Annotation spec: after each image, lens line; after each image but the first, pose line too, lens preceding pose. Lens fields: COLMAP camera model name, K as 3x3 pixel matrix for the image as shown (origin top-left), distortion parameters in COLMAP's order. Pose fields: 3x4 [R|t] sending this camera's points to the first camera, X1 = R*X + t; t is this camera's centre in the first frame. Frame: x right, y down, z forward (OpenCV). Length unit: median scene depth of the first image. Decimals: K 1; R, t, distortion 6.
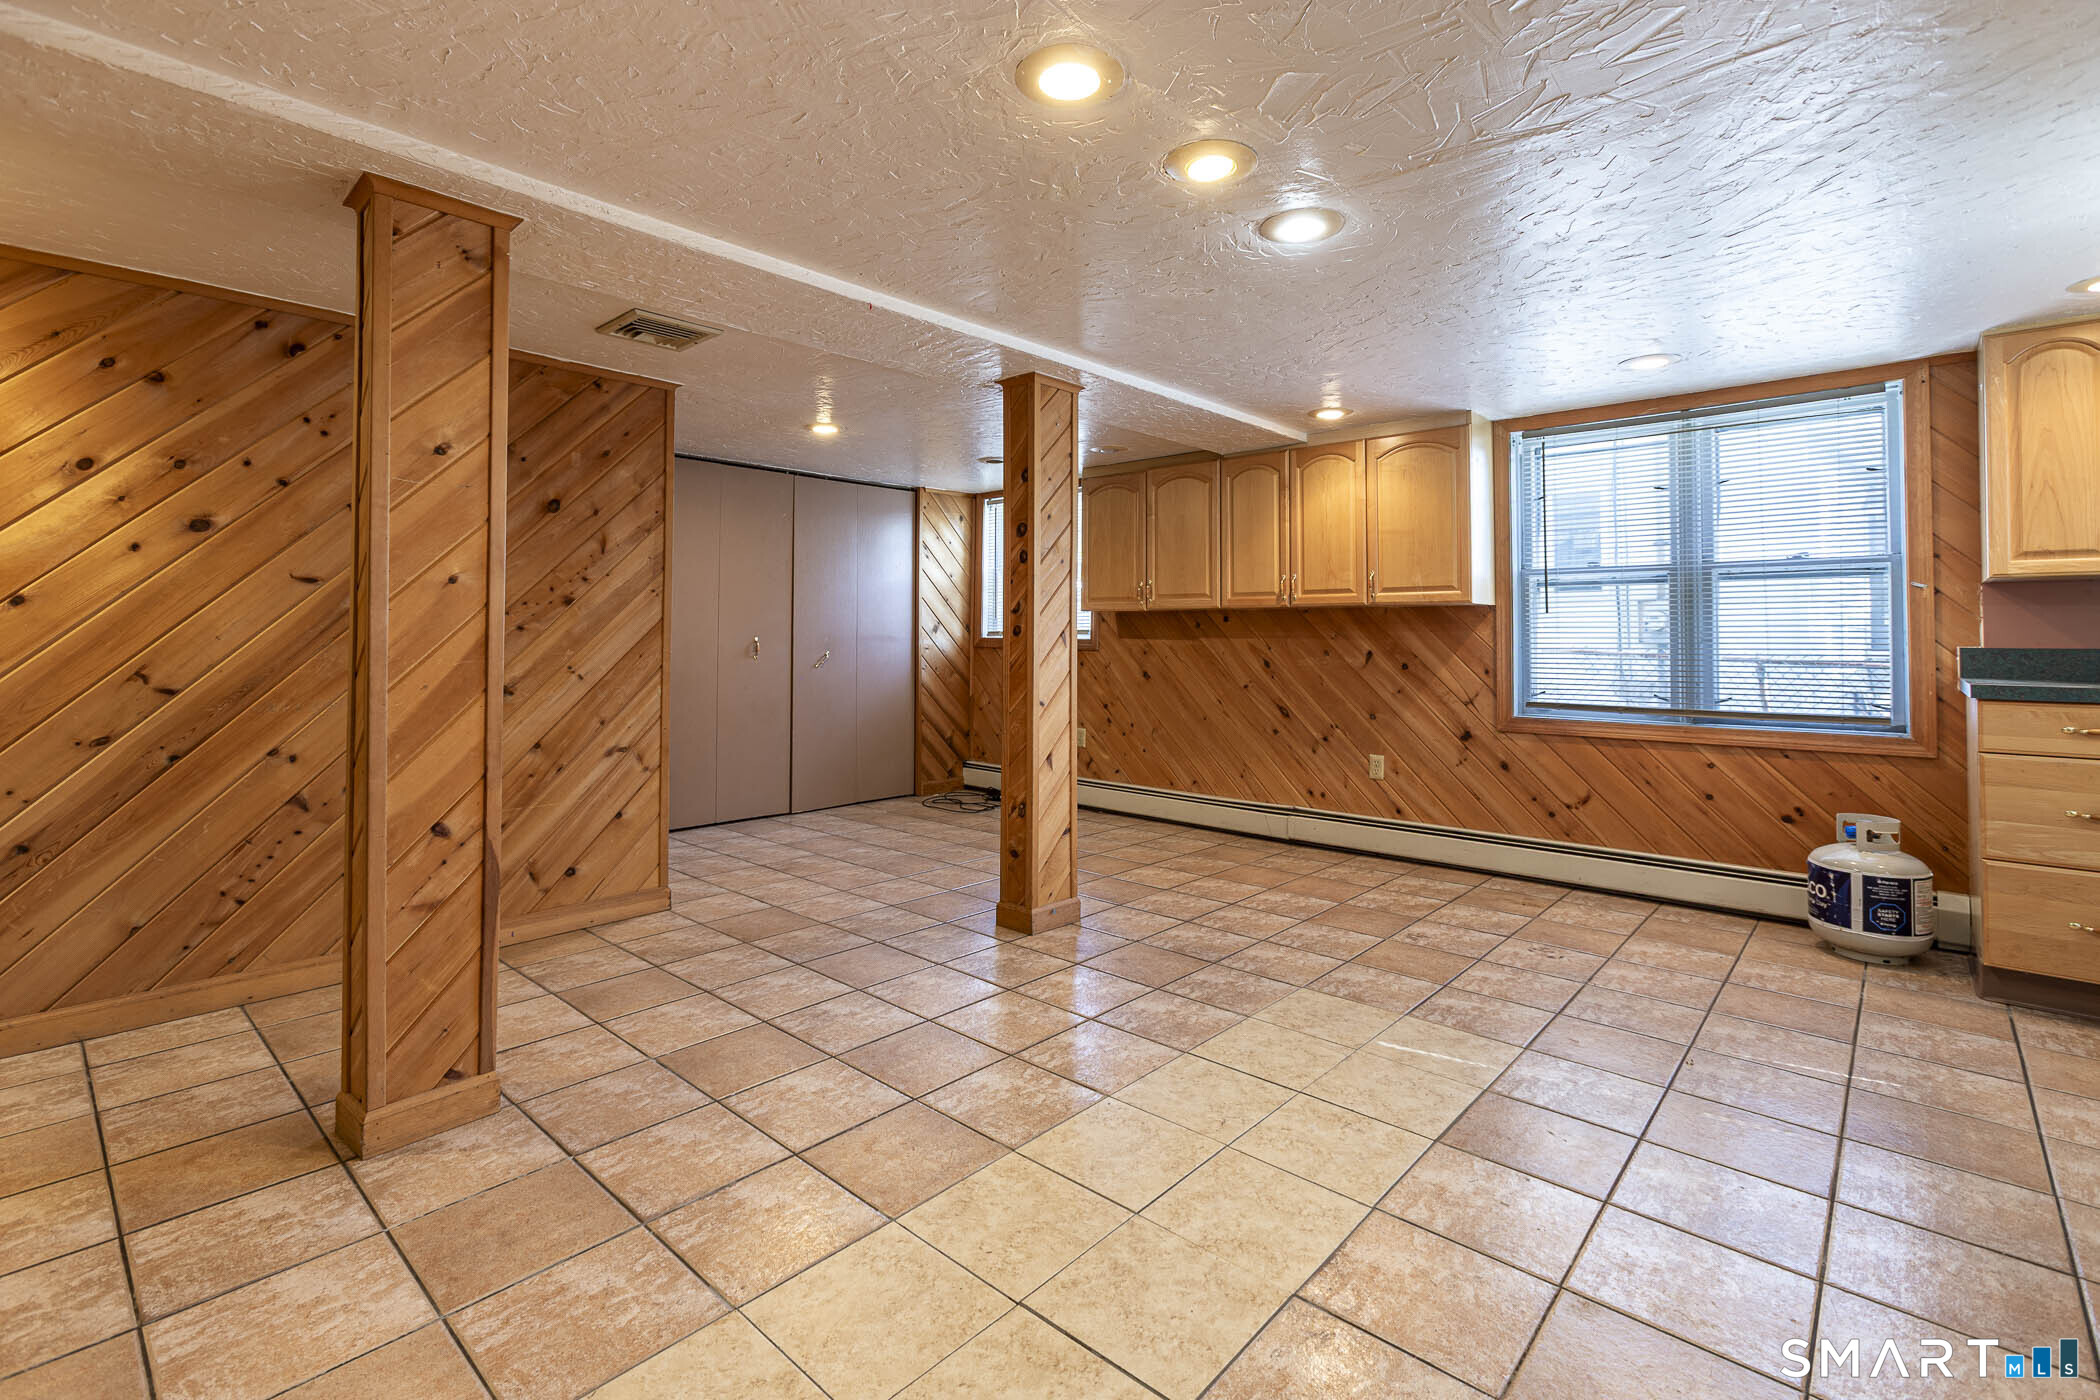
lens RADIAL K [[933.5, 0, 1055.3], [0, 933.5, 640.4], [0, 0, 1]] dist [-0.001880, 0.000260]
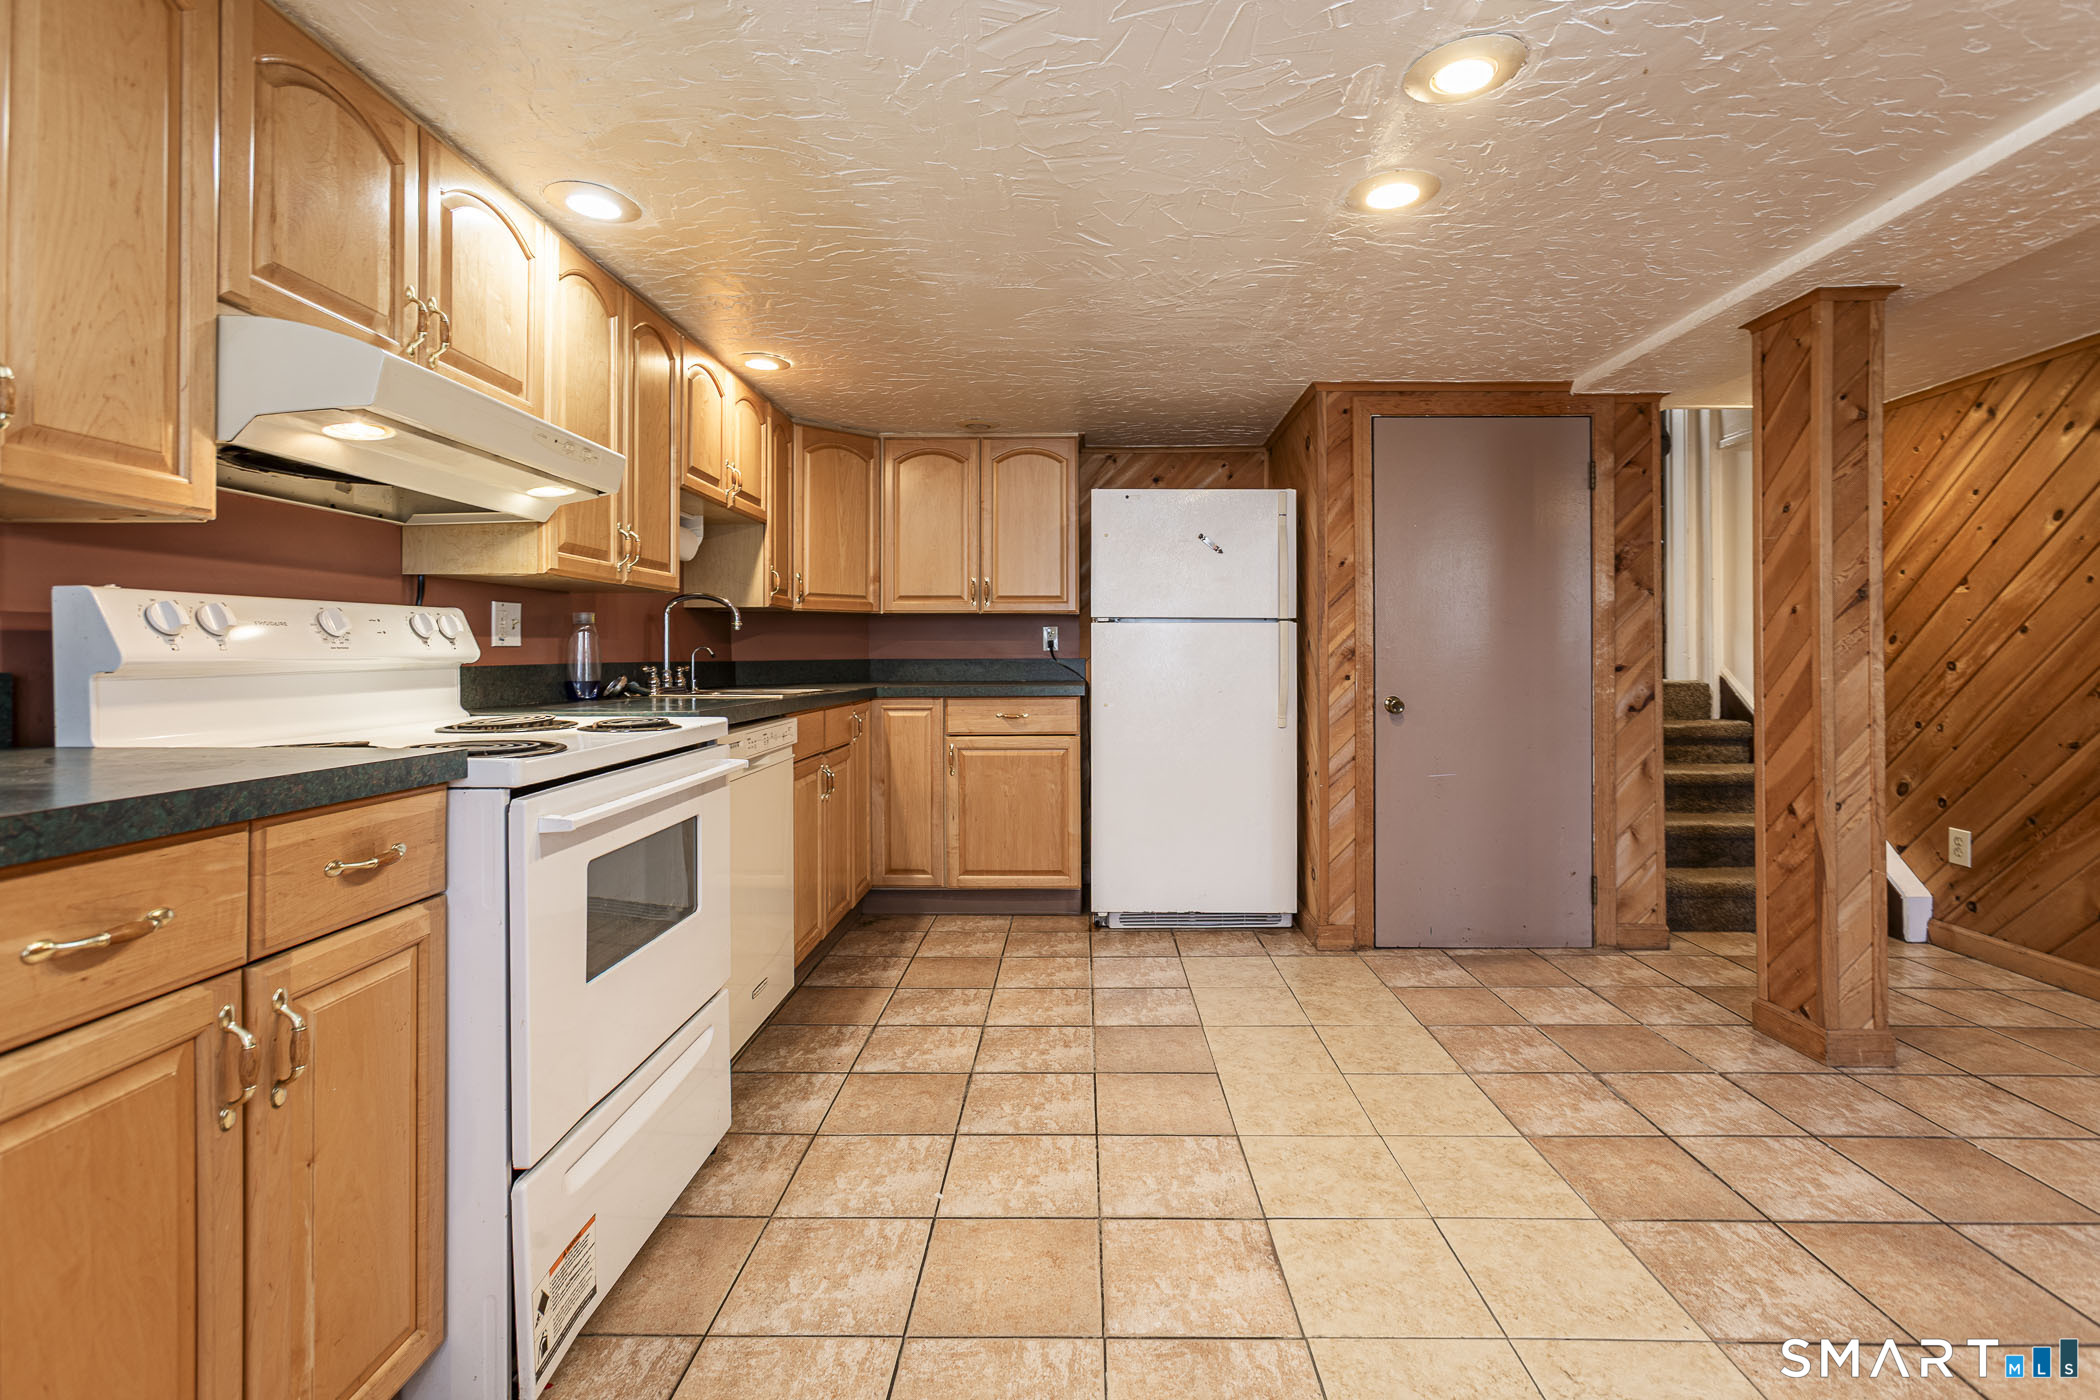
lens RADIAL K [[933.5, 0, 1055.3], [0, 933.5, 640.4], [0, 0, 1]] dist [-0.001880, 0.000260]
pose [[-0.756353, -0.012864, -0.654037, 0.965540], [-0.005449, 0.999896, -0.013365, -0.004669], [0.654141, -0.006545, -0.756344, 1.349384]]
